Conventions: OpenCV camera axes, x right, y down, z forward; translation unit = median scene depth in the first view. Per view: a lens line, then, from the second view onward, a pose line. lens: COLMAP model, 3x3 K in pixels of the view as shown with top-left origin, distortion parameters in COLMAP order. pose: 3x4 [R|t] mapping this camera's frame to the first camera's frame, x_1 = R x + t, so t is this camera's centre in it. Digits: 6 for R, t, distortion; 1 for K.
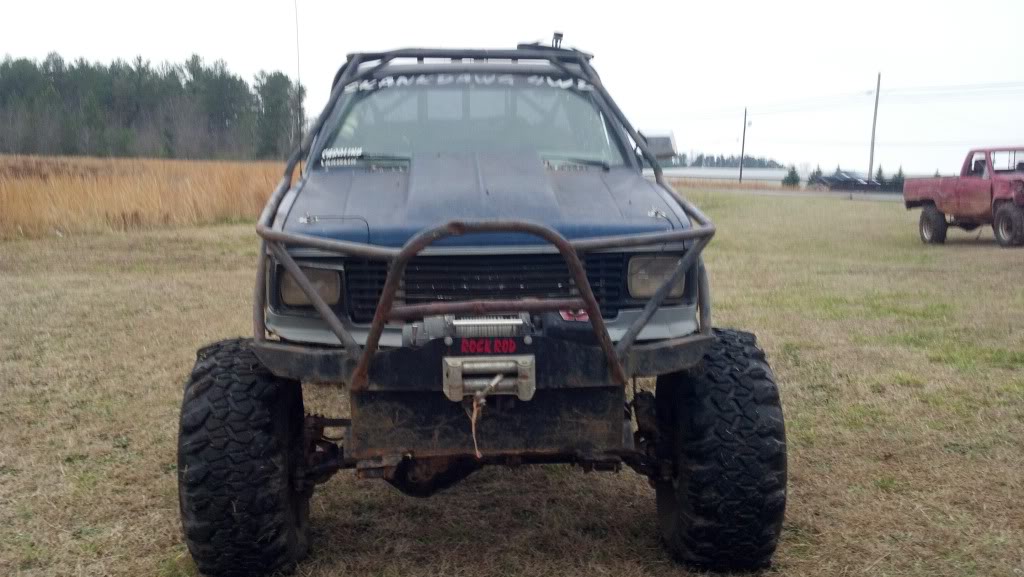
lens RADIAL K [[1109.9, 0, 498.4], [0, 1109.9, 286.8], [0, 0, 1]] dist [0.226114, -0.751123]
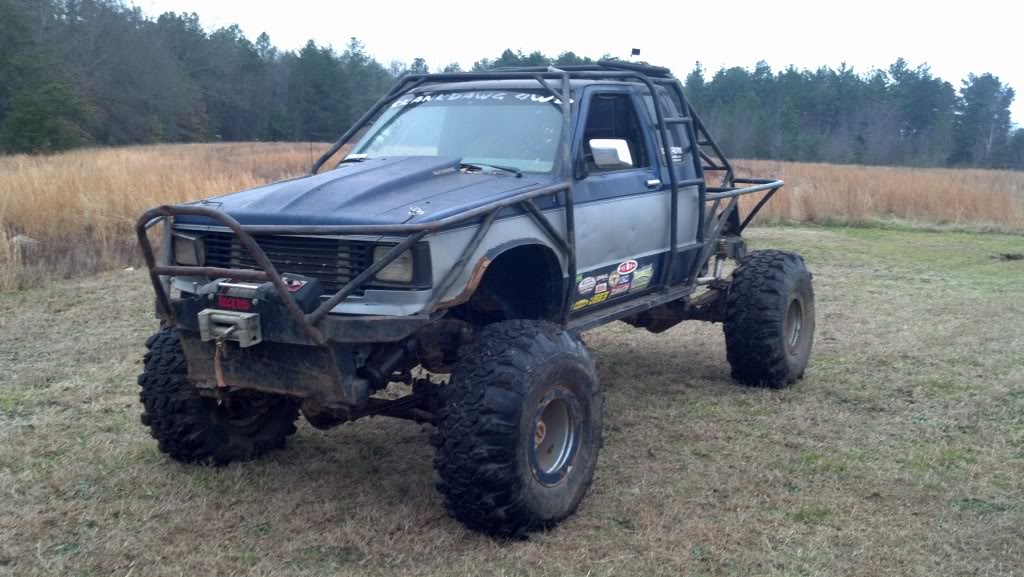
lens RADIAL K [[1109.9, 0, 498.4], [0, 1109.9, 286.8], [0, 0, 1]] dist [0.226114, -0.751123]
pose [[0.815016, 0.087641, -0.572772, 0.921950], [-0.089828, 0.995655, 0.024527, -0.024495], [0.572433, 0.031461, 0.819348, 0.087963]]
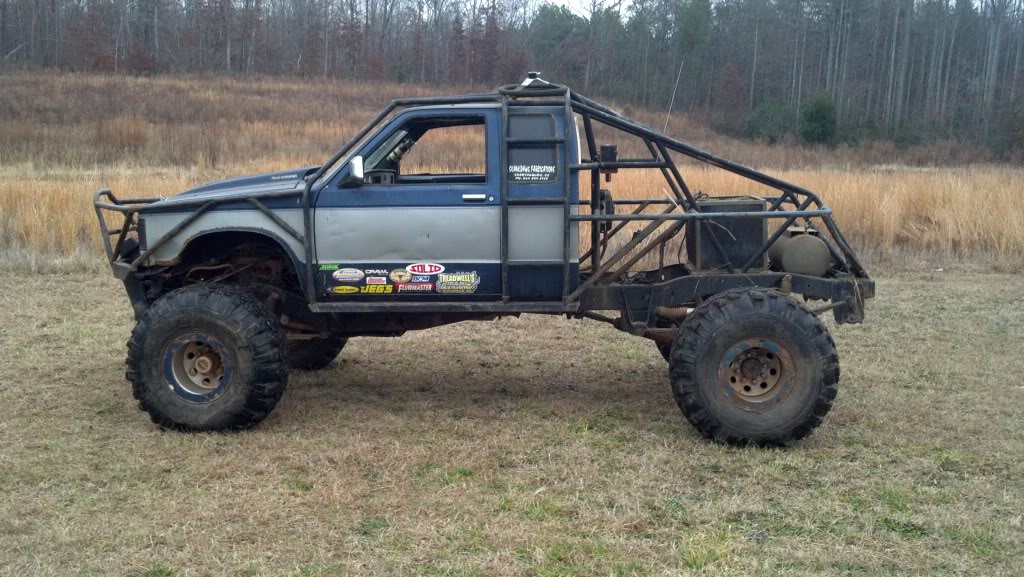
lens RADIAL K [[1109.9, 0, 498.4], [0, 1109.9, 286.8], [0, 0, 1]] dist [0.226114, -0.751123]
pose [[-0.101098, 0.138248, -0.985224, 1.919198], [-0.151573, 0.976597, 0.152591, -0.291002], [0.983262, 0.164760, -0.077778, 1.724113]]
